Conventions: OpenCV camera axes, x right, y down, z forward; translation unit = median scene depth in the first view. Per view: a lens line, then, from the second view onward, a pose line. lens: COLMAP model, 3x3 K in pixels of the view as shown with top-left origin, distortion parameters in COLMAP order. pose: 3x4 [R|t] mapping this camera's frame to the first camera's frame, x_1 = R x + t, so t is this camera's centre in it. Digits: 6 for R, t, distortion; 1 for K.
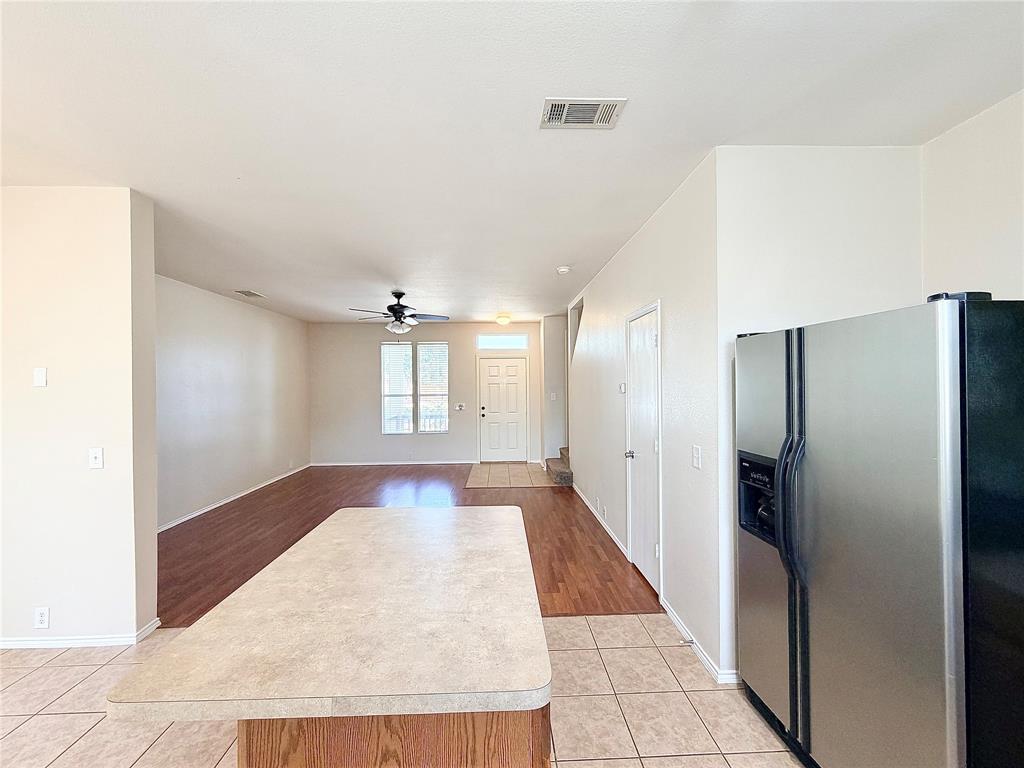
lens RADIAL K [[409.4, 0, 512.0], [0, 409.4, 384.0], [0, 0, 1]] dist [0.000903, 0.000100]
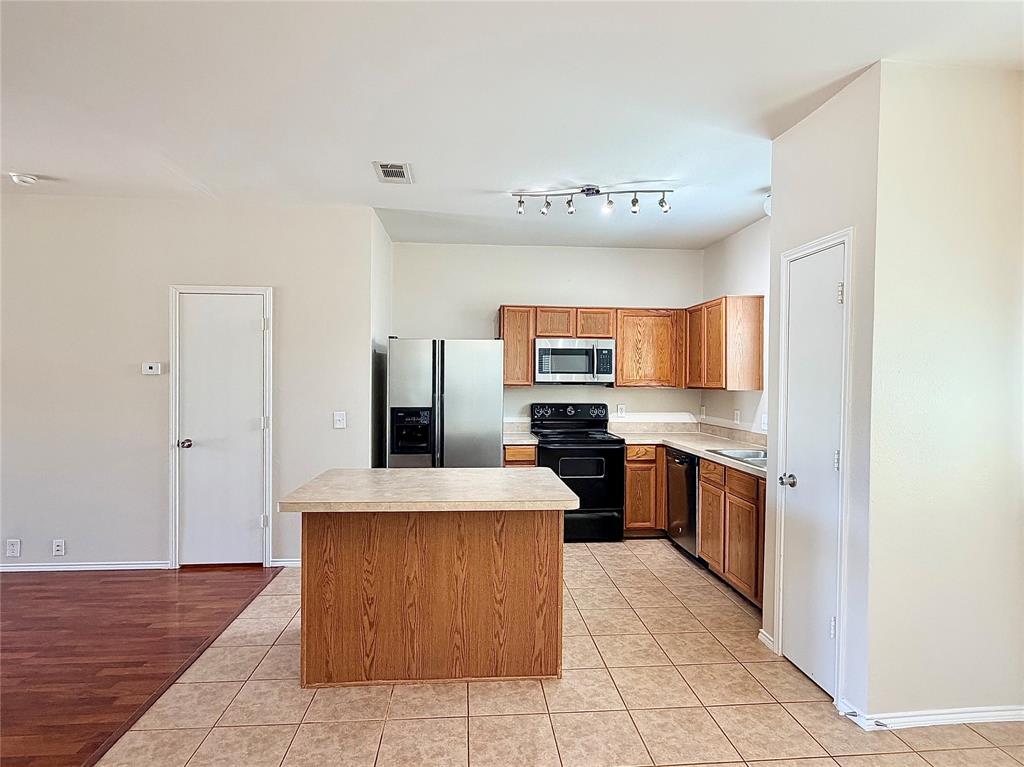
lens RADIAL K [[540.3, 0, 512.0], [0, 540.3, 383.5], [0, 0, 1]] dist [0.001079, -0.000802]
pose [[-0.055410, 0.001933, 0.998462, -1.014718], [-0.013040, 0.999911, -0.002659, 0.041500], [-0.998379, -0.013167, -0.055380, 0.403299]]
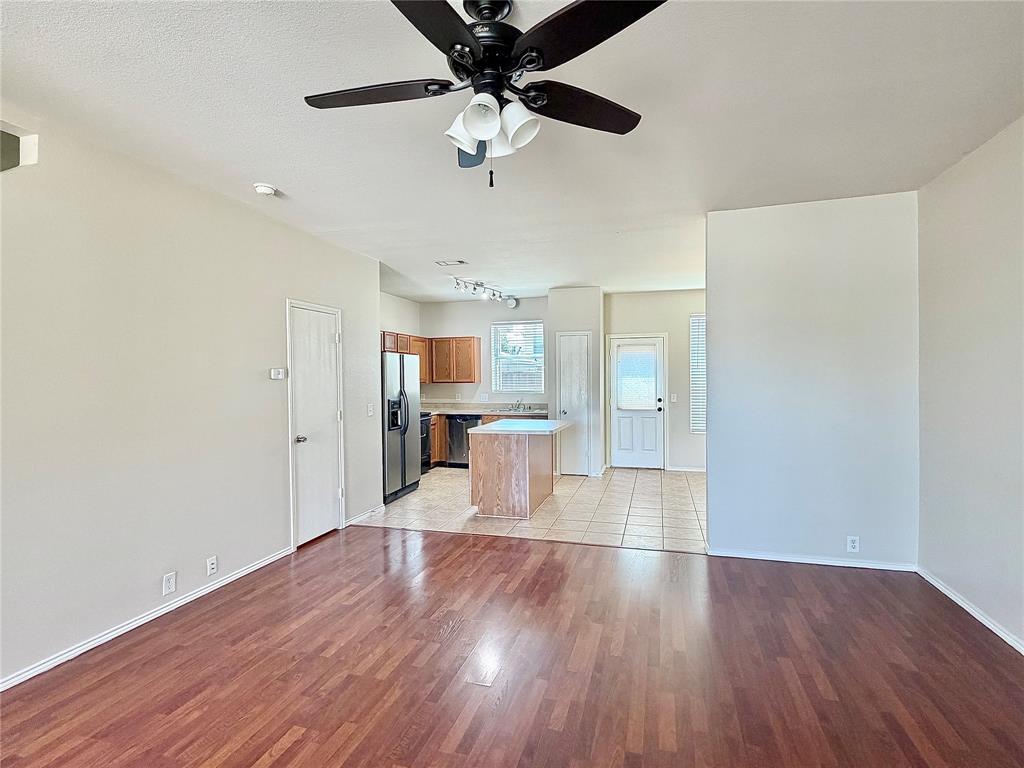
lens RADIAL K [[504.5, 0, 512.0], [0, 504.5, 384.0], [0, 0, 1]] dist [0.000077, -0.000270]
pose [[-0.950122, 0.011656, 0.311662, -0.661796], [0.014410, 0.999875, 0.006534, 0.040413], [-0.311546, 0.010699, -0.950171, 2.243323]]
